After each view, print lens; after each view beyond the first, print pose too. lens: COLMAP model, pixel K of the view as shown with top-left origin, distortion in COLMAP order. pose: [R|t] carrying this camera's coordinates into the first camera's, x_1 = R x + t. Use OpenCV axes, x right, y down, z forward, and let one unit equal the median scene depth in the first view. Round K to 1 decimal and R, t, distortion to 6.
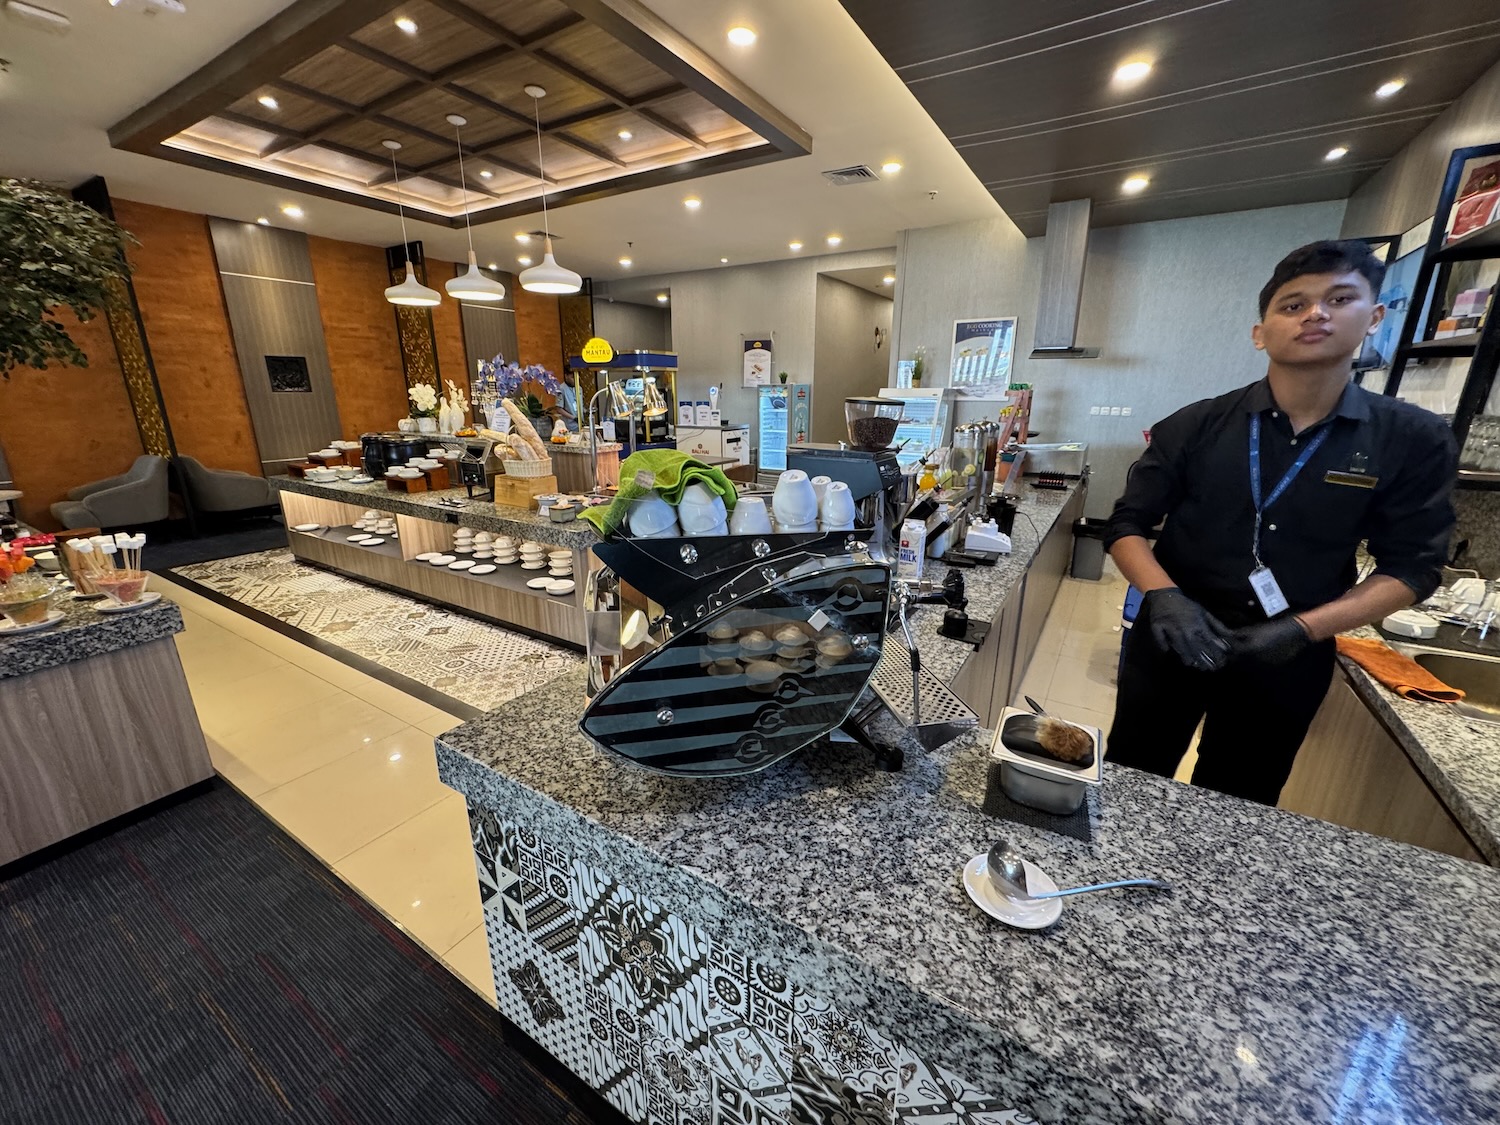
lens RADIAL K [[579.3, 0, 755.4], [0, 579.3, 566.0], [0, 0, 1]] dist [0.008458, 0.000010]
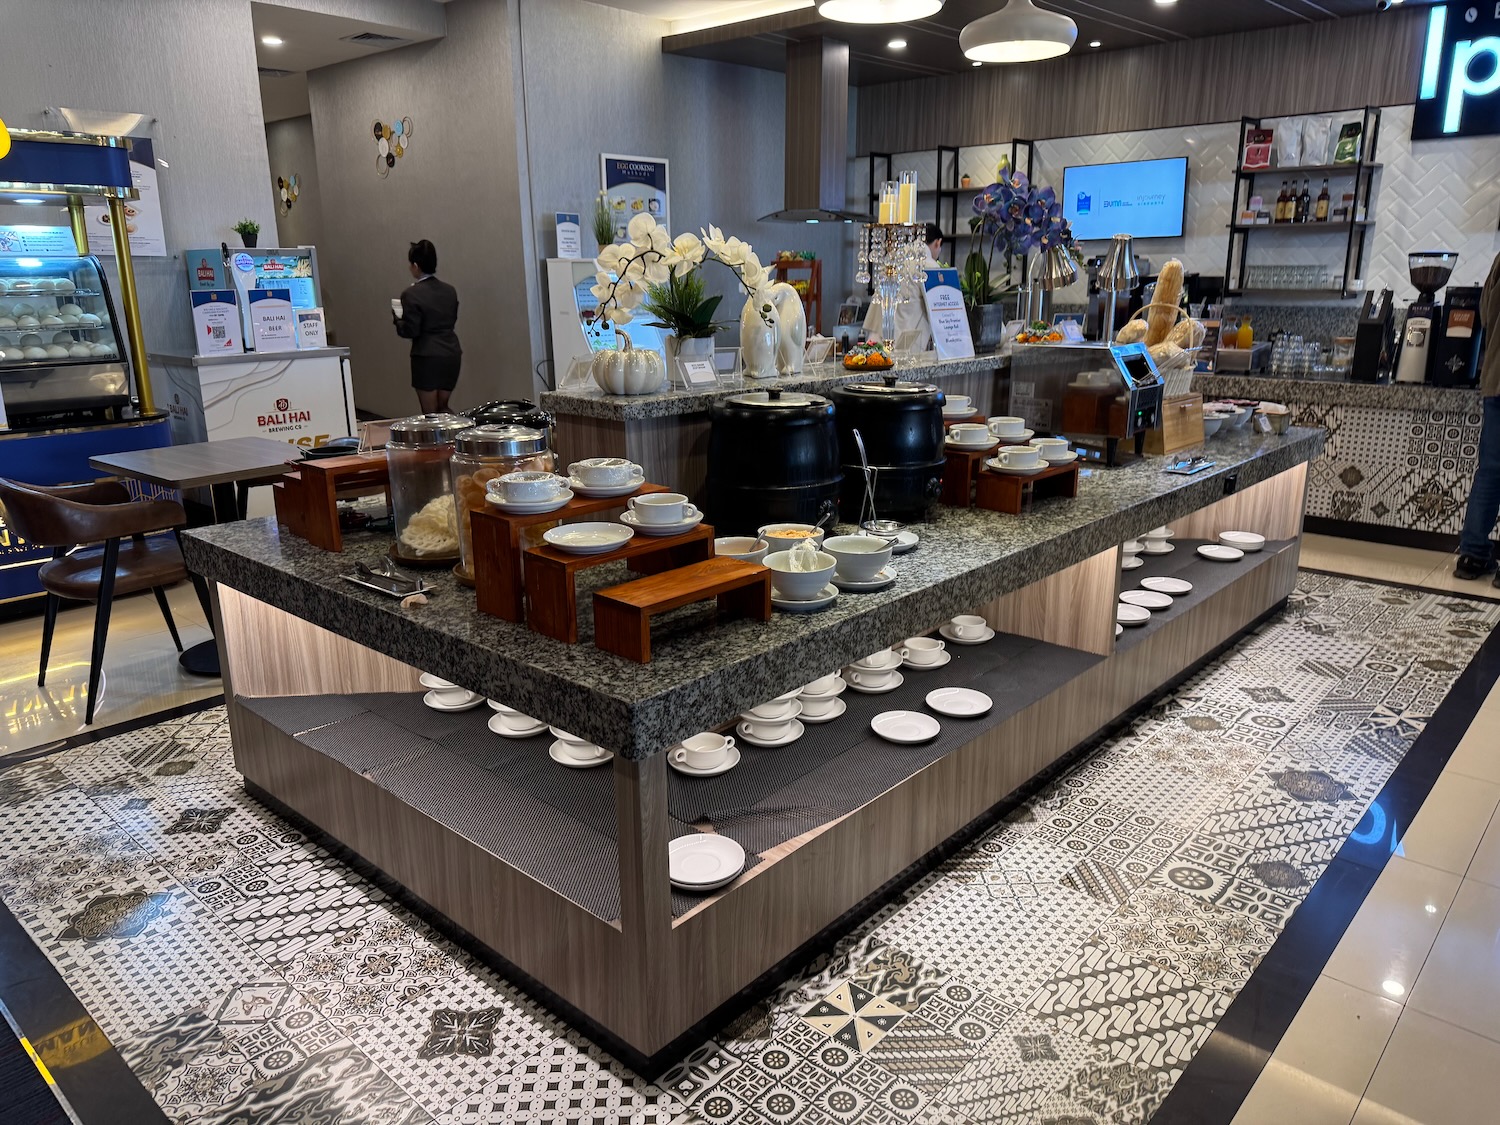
lens RADIAL K [[1044.7, 0, 746.7], [0, 1044.7, 551.7], [0, 0, 1]] dist [0.033880, -0.036095]
pose [[0.195398, -0.260278, 0.945555, -1.157441], [0.299244, 0.933985, 0.195255, -0.257894], [-0.933956, 0.244799, 0.260385, 0.894686]]
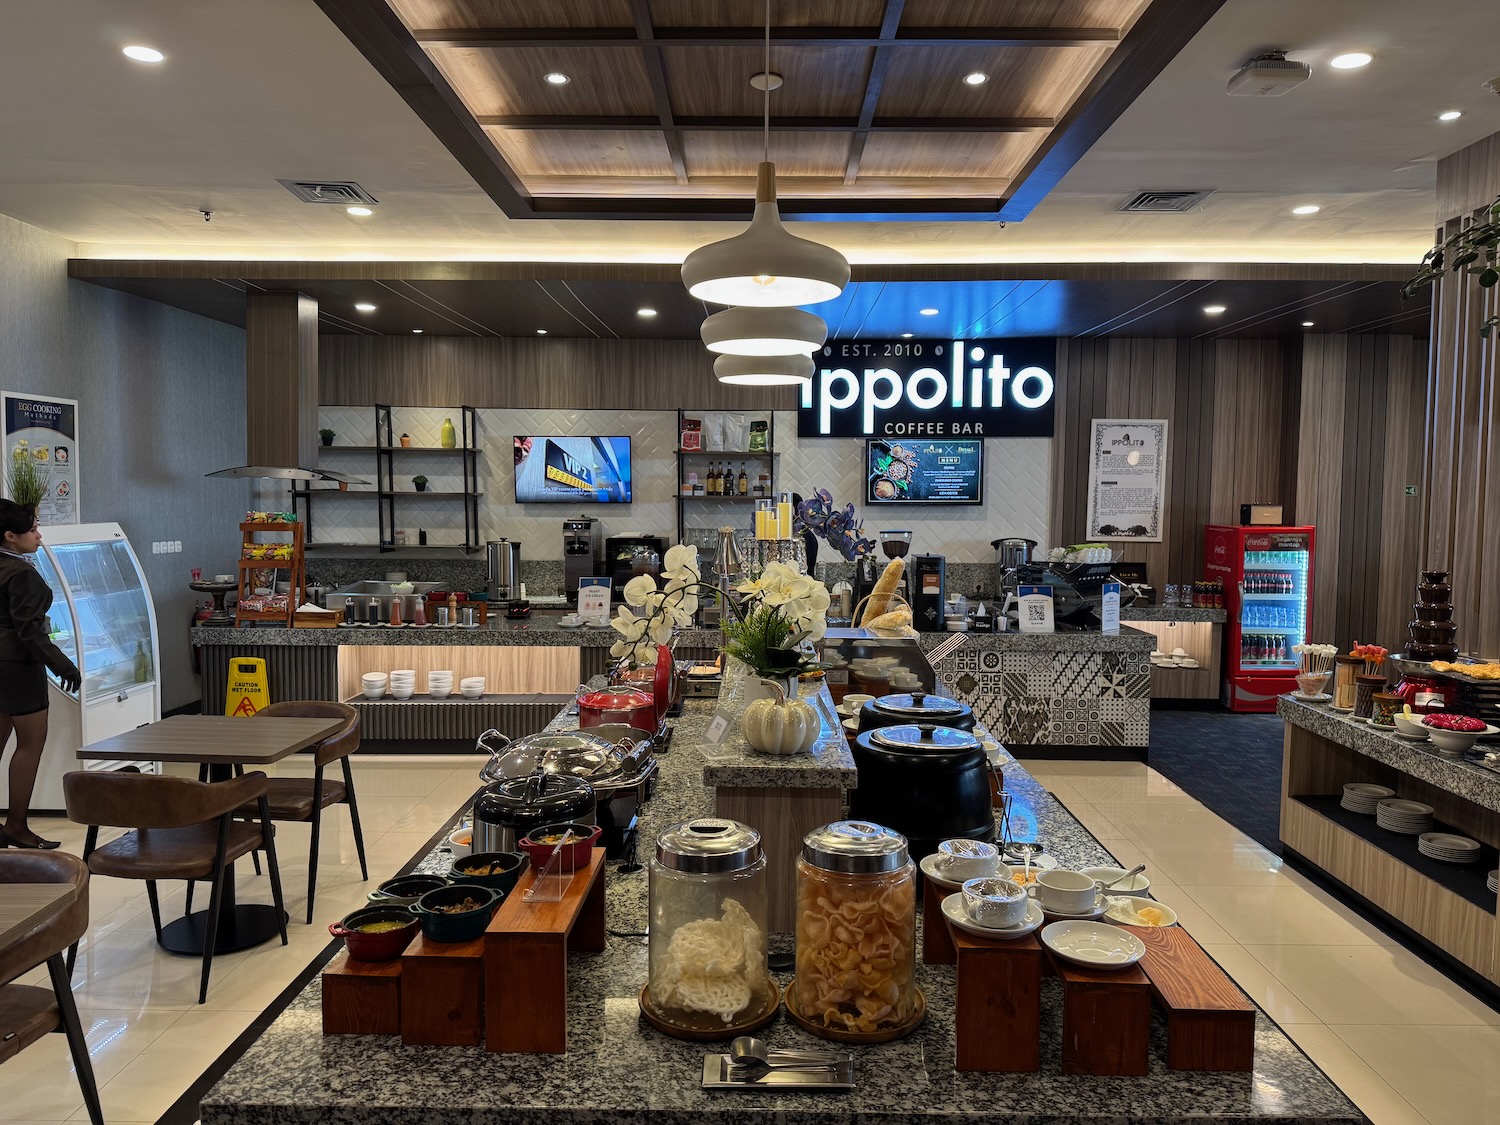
lens RADIAL K [[1044.7, 0, 739.8], [0, 1044.7, 557.8], [0, 0, 1]] dist [0.033880, -0.036095]
pose [[-0.501316, -0.057444, 0.863355, -1.030869], [0.248437, 0.946225, 0.207215, -0.434810], [-0.828831, 0.318369, -0.460087, 1.283109]]
